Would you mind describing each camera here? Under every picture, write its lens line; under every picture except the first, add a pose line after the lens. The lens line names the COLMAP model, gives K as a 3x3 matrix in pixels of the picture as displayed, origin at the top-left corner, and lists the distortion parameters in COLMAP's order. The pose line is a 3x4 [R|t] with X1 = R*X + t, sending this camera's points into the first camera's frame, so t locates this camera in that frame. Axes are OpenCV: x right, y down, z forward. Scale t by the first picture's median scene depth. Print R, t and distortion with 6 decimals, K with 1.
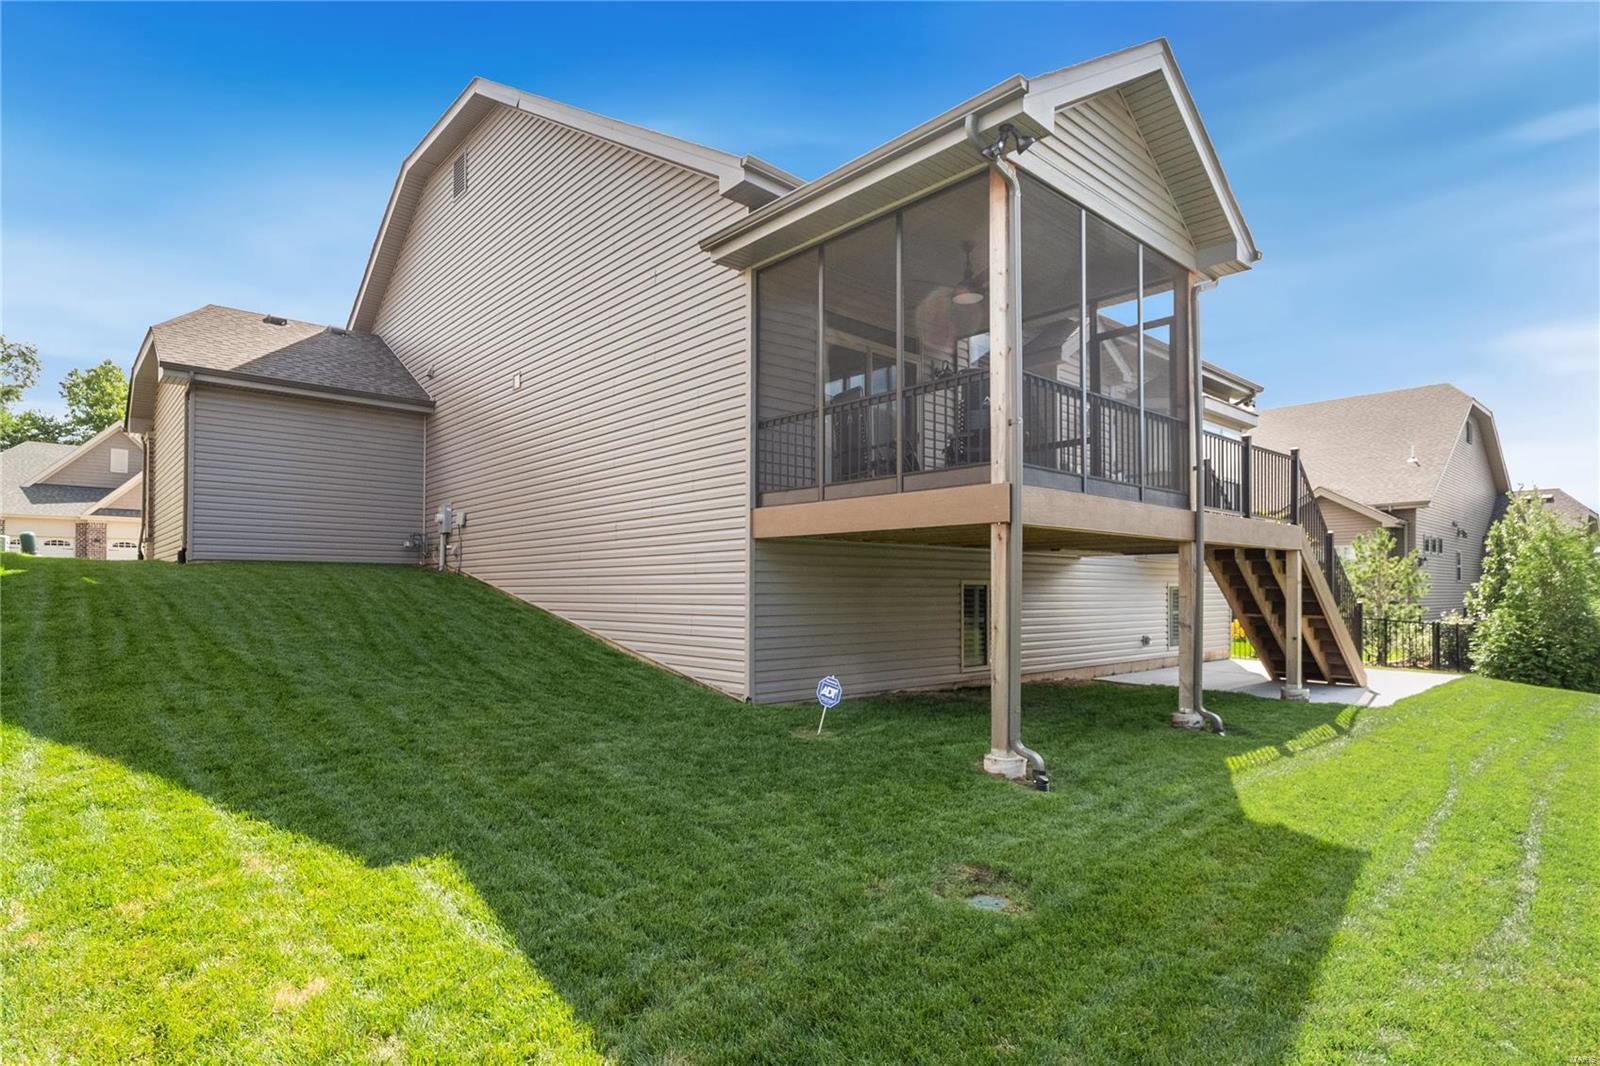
lens RADIAL K [[836.1, 0, 803.7], [0, 836.1, 549.3], [0, 0, 1]] dist [0.001949, 0.000228]
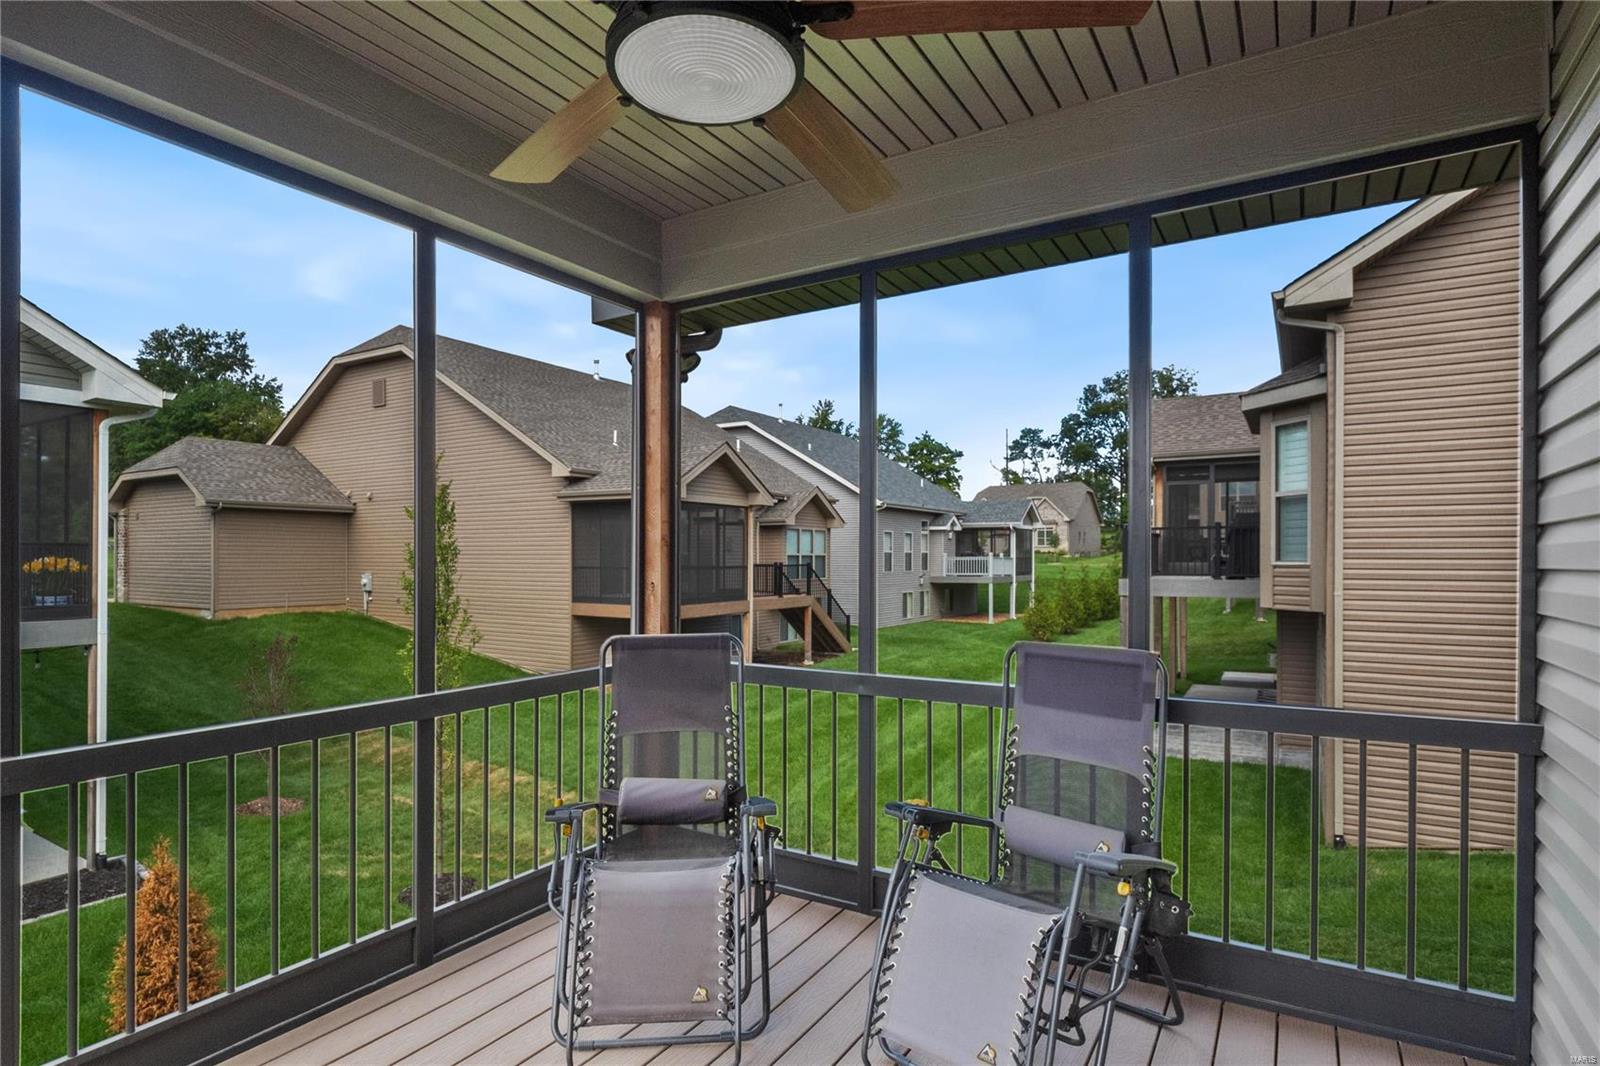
lens RADIAL K [[836.1, 0, 803.7], [0, 836.1, 549.3], [0, 0, 1]] dist [0.001949, 0.000228]
pose [[0.957312, -0.008085, 0.288945, -0.117639], [-0.004977, 0.999000, 0.044442, -0.315028], [-0.289015, -0.043983, 0.956314, -1.527736]]
